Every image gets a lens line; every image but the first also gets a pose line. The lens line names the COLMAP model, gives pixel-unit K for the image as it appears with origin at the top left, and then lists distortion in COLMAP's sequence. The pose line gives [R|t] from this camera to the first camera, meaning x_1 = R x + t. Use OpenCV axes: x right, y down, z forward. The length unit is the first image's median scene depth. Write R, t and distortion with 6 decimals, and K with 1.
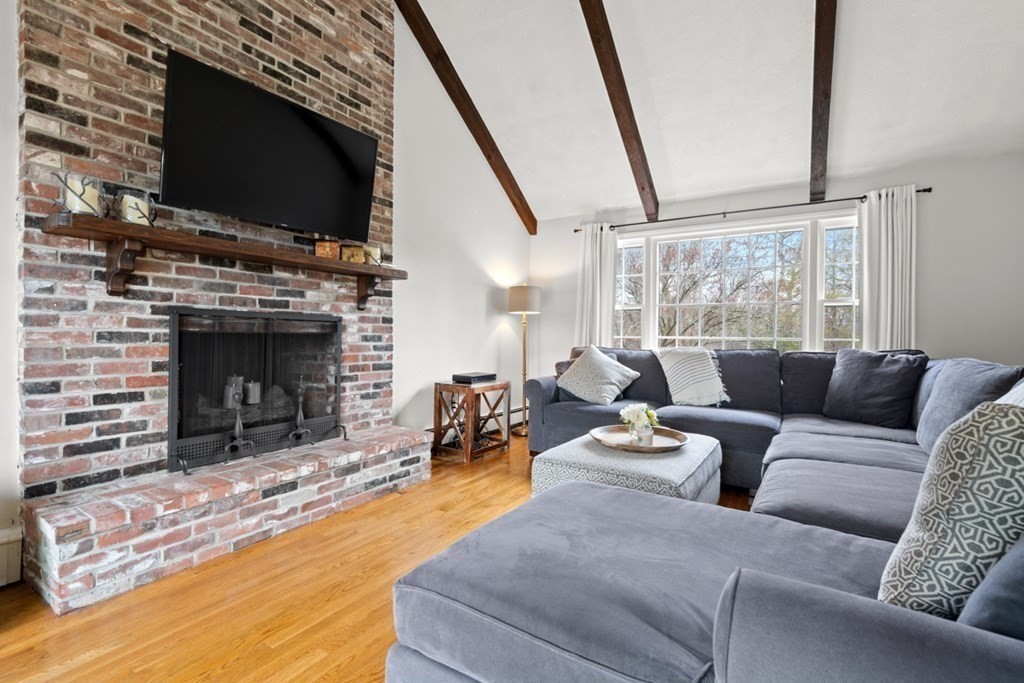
lens RADIAL K [[466.7, 0, 516.2], [0, 466.7, 337.6], [0, 0, 1]] dist [-0.001770, 0.001781]
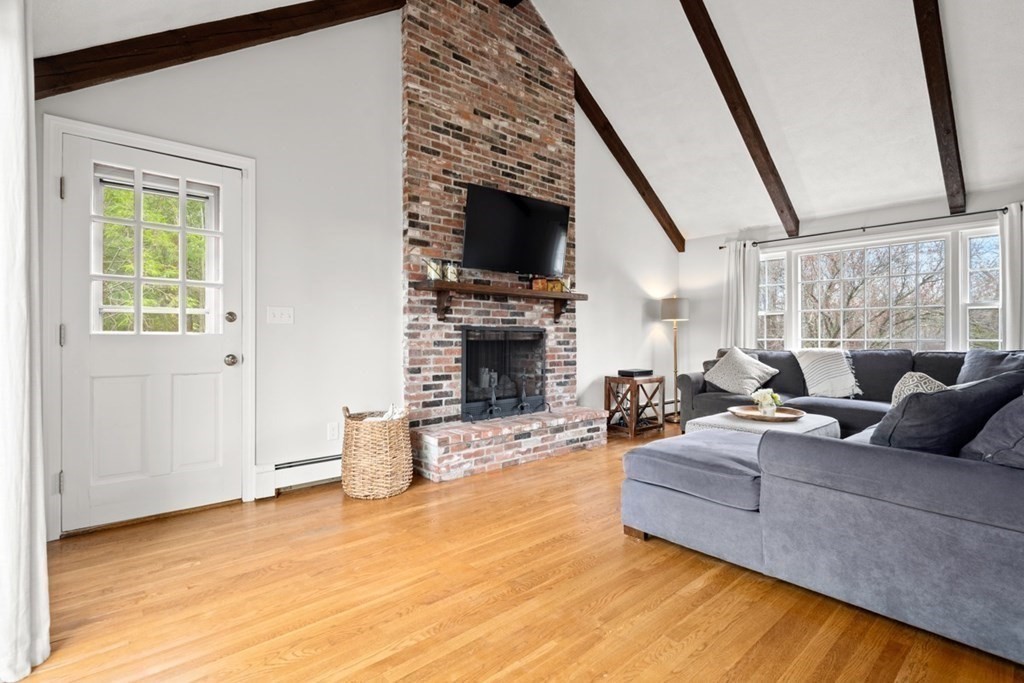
lens RADIAL K [[487.5, 0, 515.1], [0, 487.5, 335.1], [0, 0, 1]] dist [0.003217, 0.000955]
pose [[0.958302, -0.012361, -0.285490, -0.030395], [0.009600, 0.999893, -0.011070, -0.007581], [0.285596, 0.007868, 0.958318, -0.511917]]
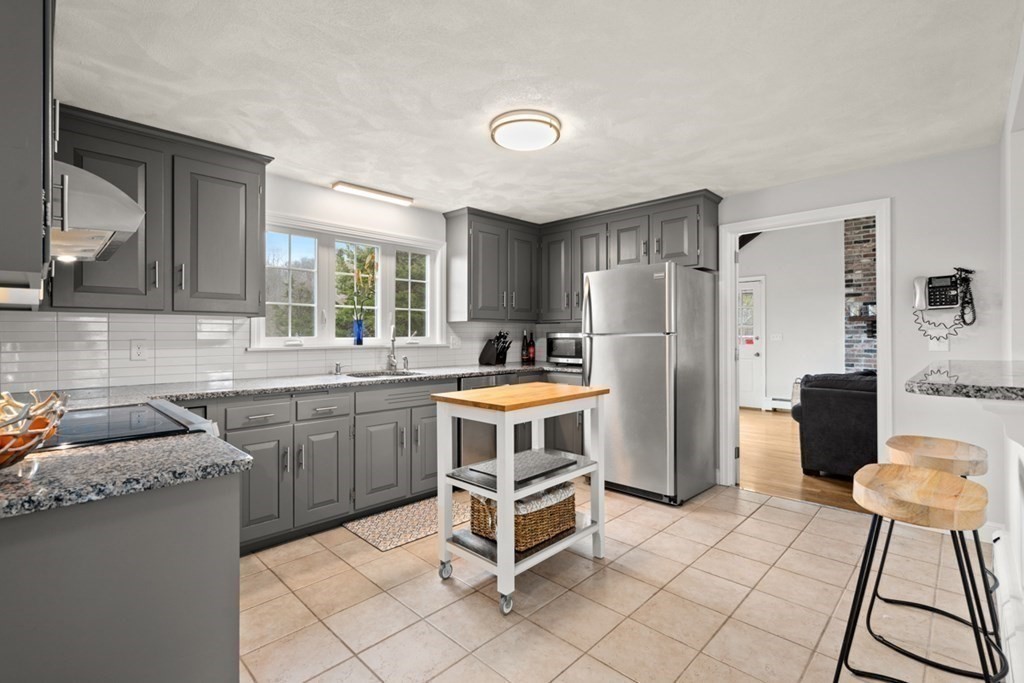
lens RADIAL K [[466.7, 0, 514.1], [0, 466.7, 336.9], [0, 0, 1]] dist [-0.001770, 0.001781]
pose [[-0.210145, -0.009254, -0.977626, 1.891592], [-0.003468, 0.999956, -0.008720, -0.042404], [0.977664, 0.001558, -0.210168, -0.470251]]
